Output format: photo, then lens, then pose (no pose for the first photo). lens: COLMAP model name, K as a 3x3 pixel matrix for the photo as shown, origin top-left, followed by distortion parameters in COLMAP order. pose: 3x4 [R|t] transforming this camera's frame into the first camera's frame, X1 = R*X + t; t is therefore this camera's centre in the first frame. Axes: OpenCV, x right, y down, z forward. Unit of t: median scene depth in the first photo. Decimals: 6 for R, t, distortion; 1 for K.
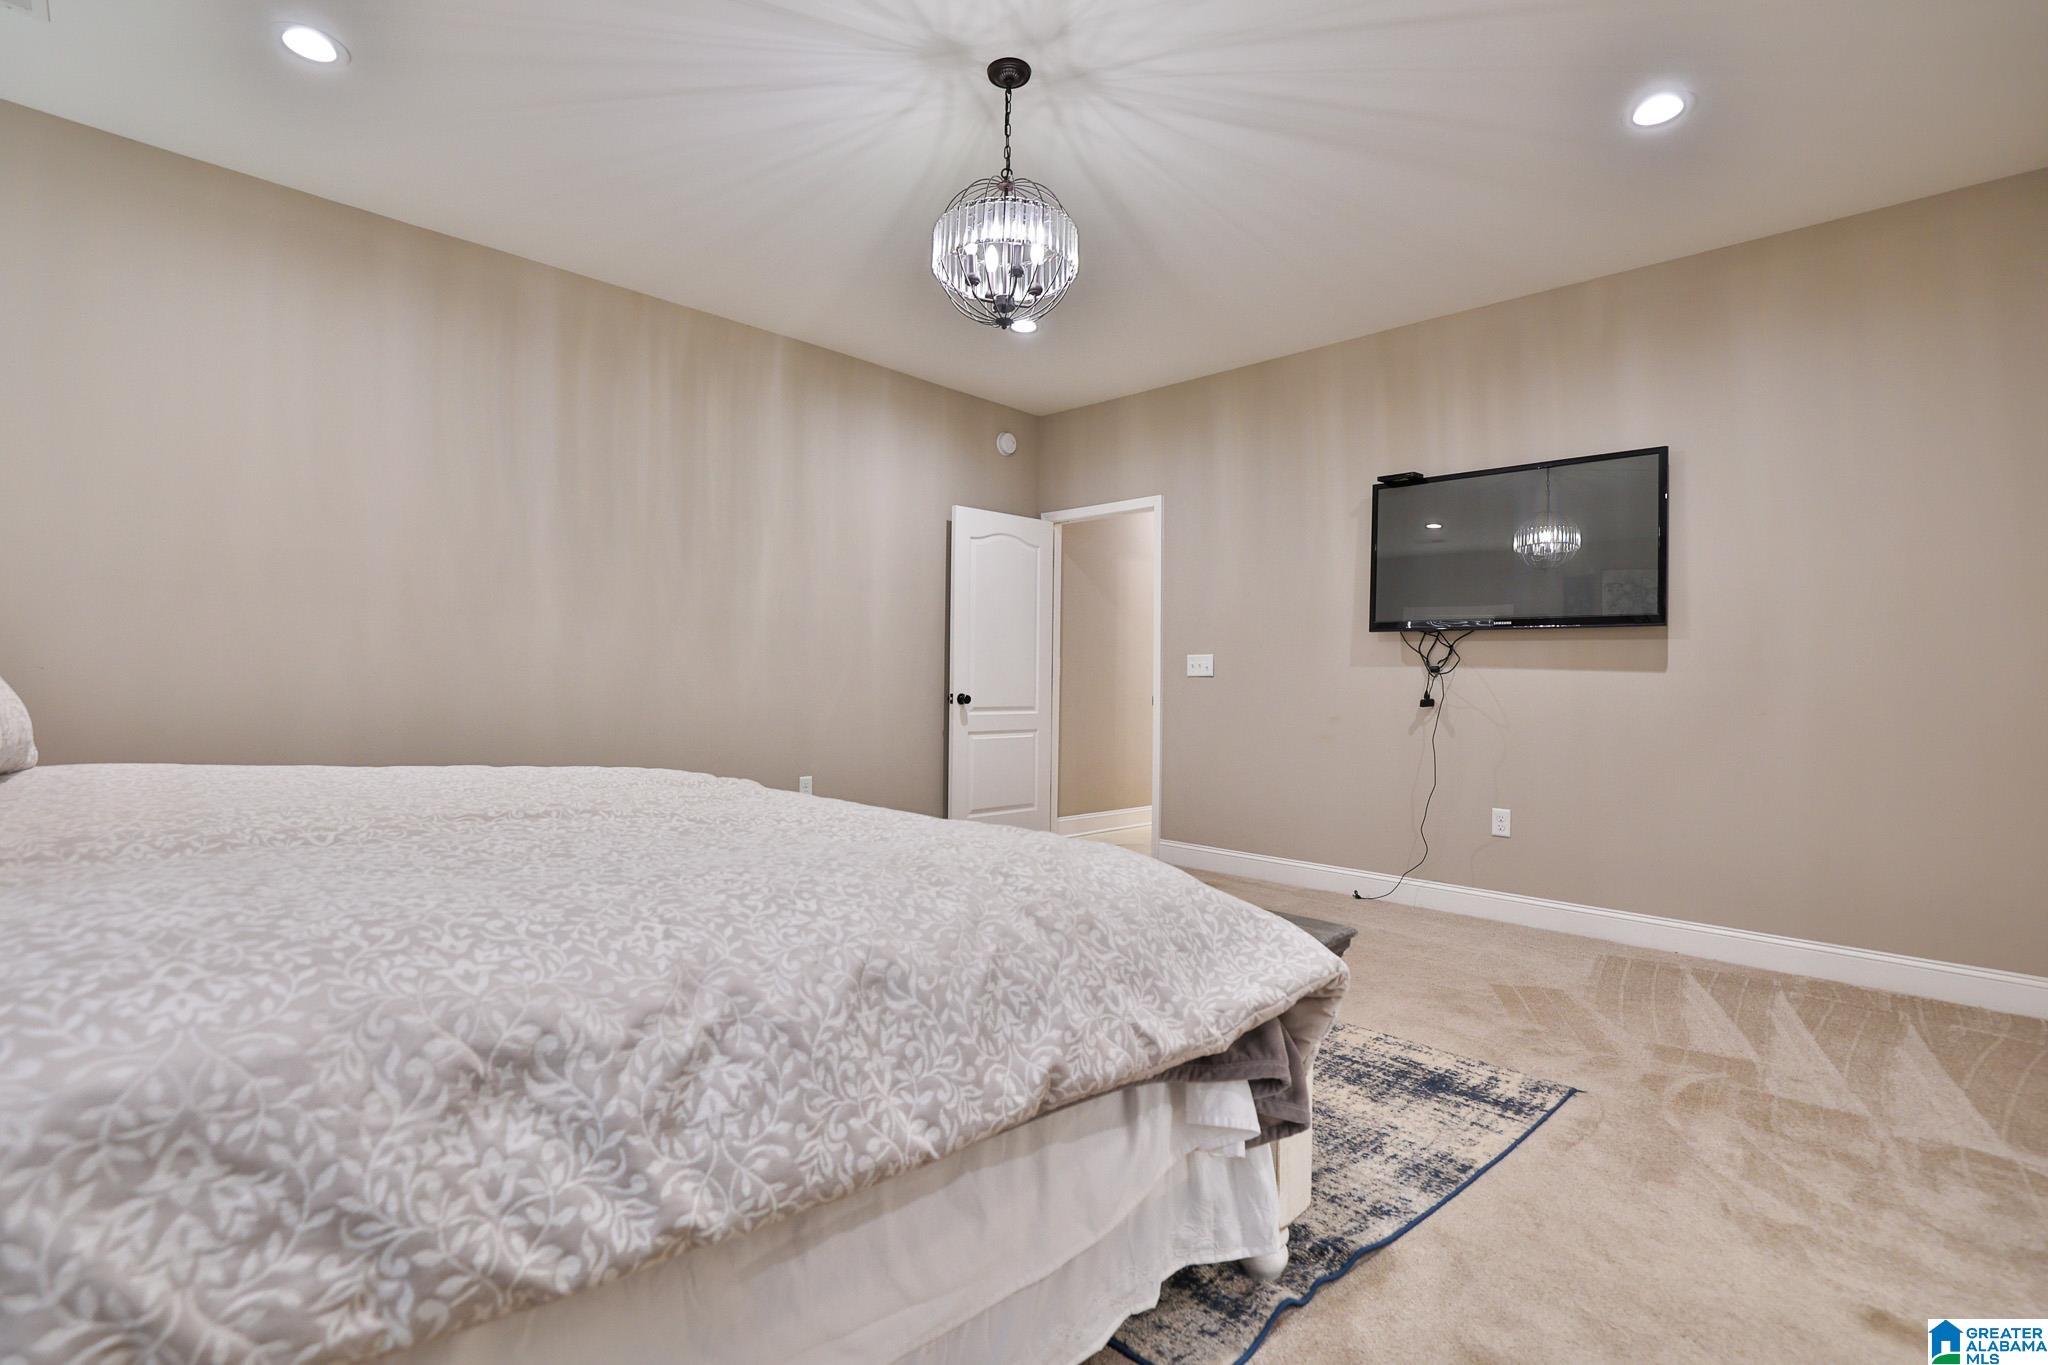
lens RADIAL K [[950.4, 0, 1015.8], [0, 950.4, 674.4], [0, 0, 1]] dist [0.000528, 0.000050]
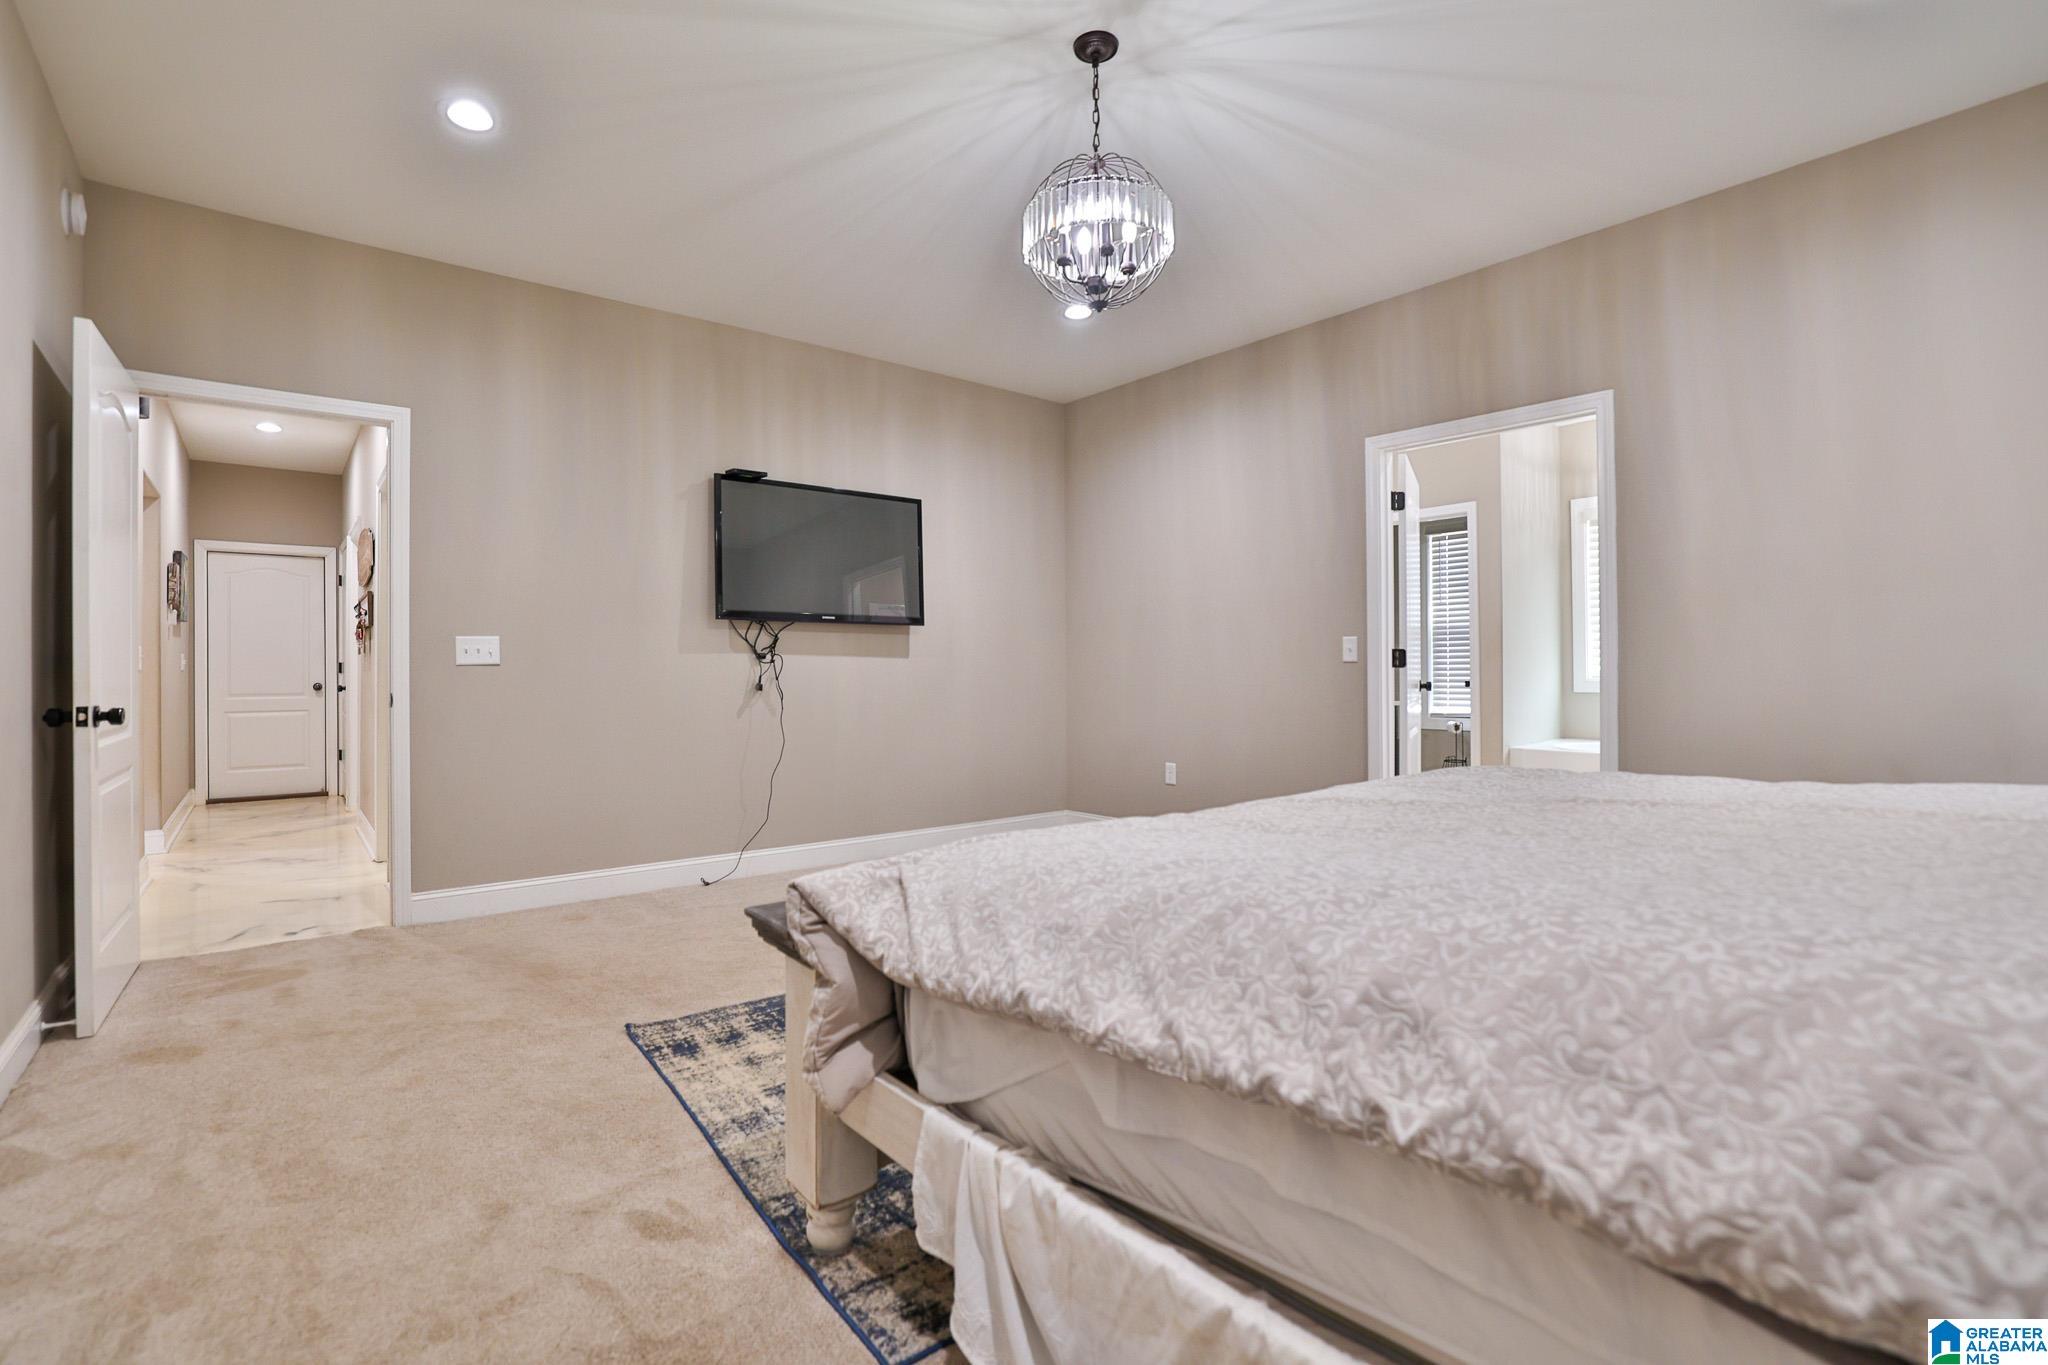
lens RADIAL K [[938.7, 0, 998.1], [0, 938.7, 694.3], [0, 0, 1]] dist [-0.047741, 0.016348]
pose [[0.122606, -0.040506, 0.991629, -0.681785], [0.002596, 0.999176, 0.040494, -0.004967], [-0.992452, -0.002391, 0.122610, 0.690108]]
